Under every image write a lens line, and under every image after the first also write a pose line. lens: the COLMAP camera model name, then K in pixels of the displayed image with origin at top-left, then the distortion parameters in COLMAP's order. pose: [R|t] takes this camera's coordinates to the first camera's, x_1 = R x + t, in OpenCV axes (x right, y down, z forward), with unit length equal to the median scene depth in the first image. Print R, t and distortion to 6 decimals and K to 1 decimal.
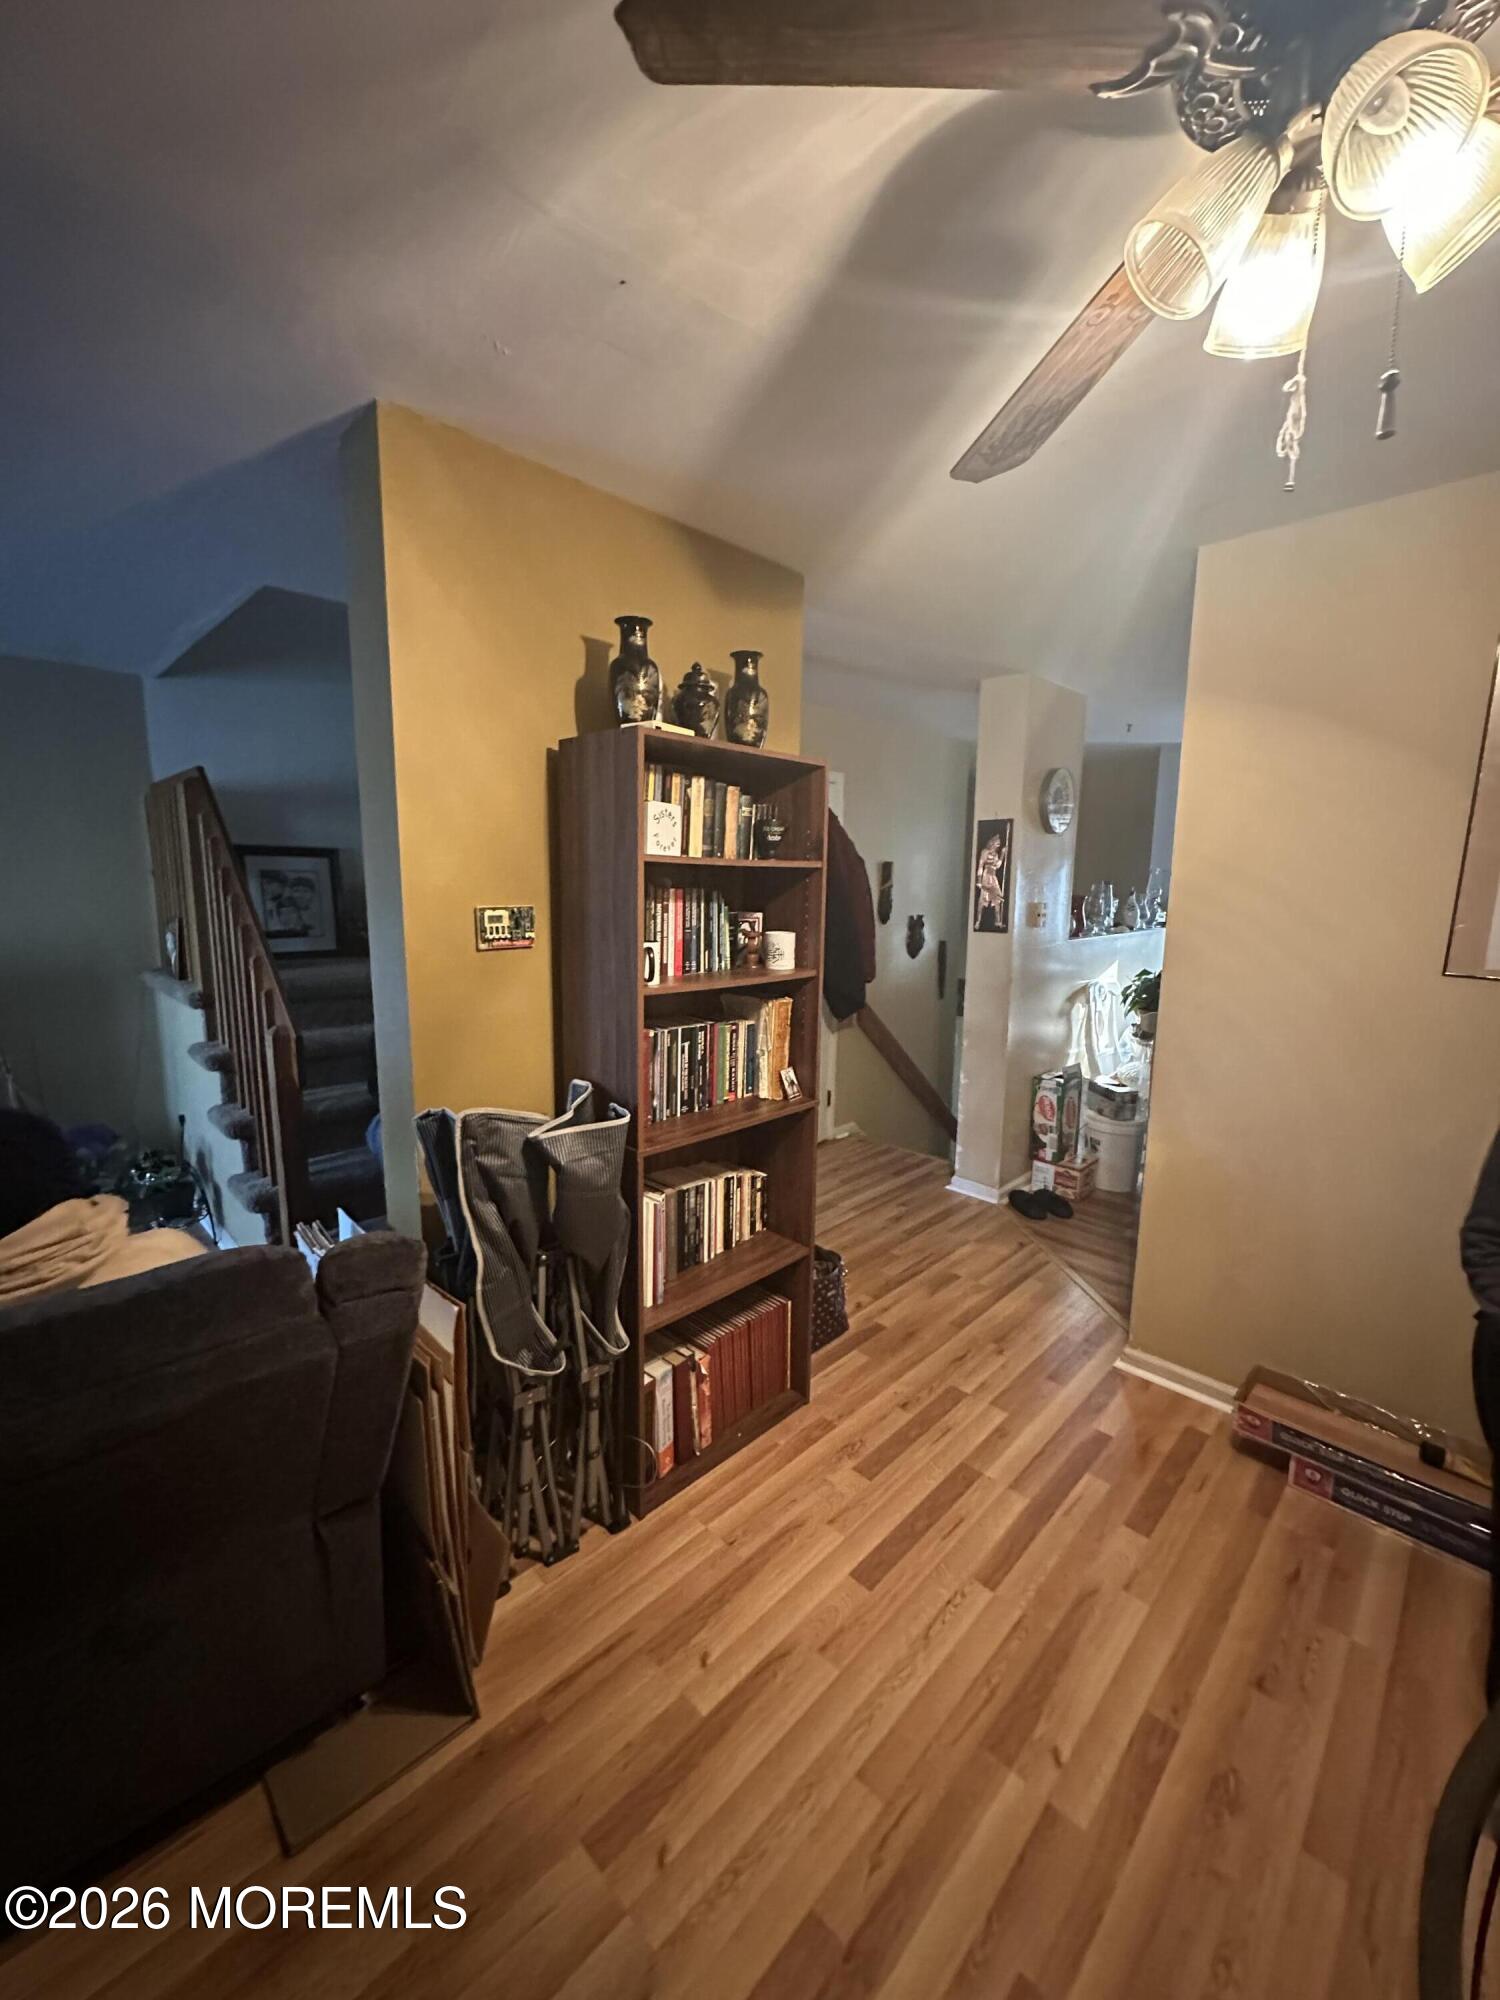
lens RADIAL K [[798.6, 0, 749.8], [0, 798.6, 1004.5], [0, 0, 1]] dist [-0.002099, -0.000190]
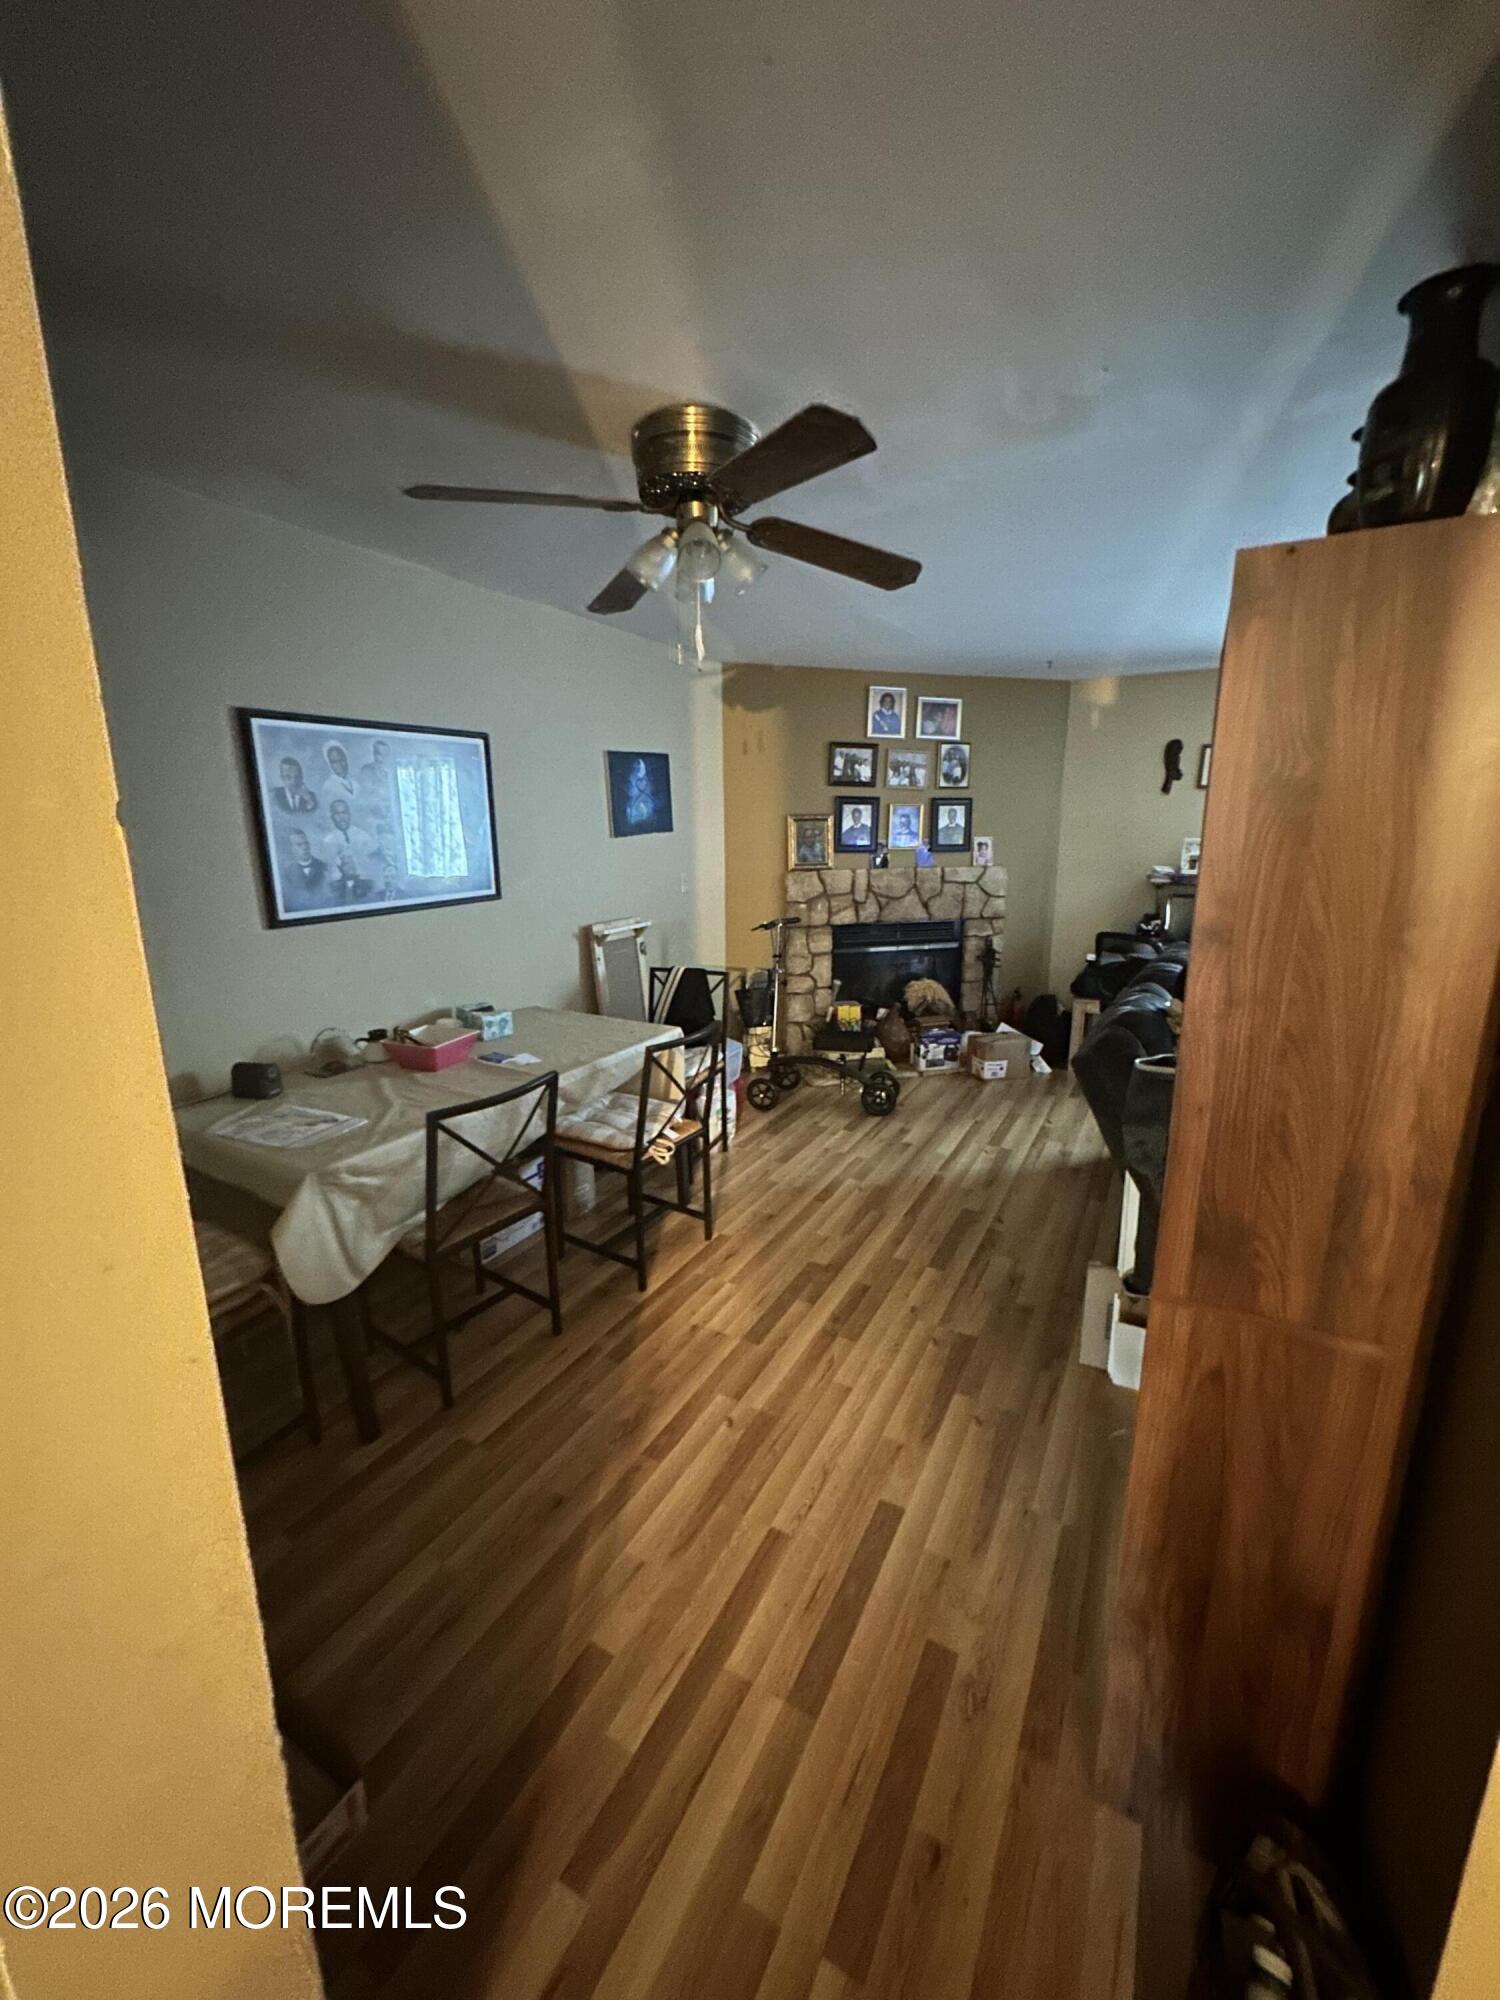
lens RADIAL K [[798.6, 0, 750.9], [0, 798.6, 1001.8], [0, 0, 1]] dist [-0.002099, -0.000190]
pose [[-0.962901, 0.043538, -0.266320, 0.545204], [-0.056303, 0.932767, 0.356056, -0.252553], [0.263917, 0.357841, -0.895711, 1.583646]]
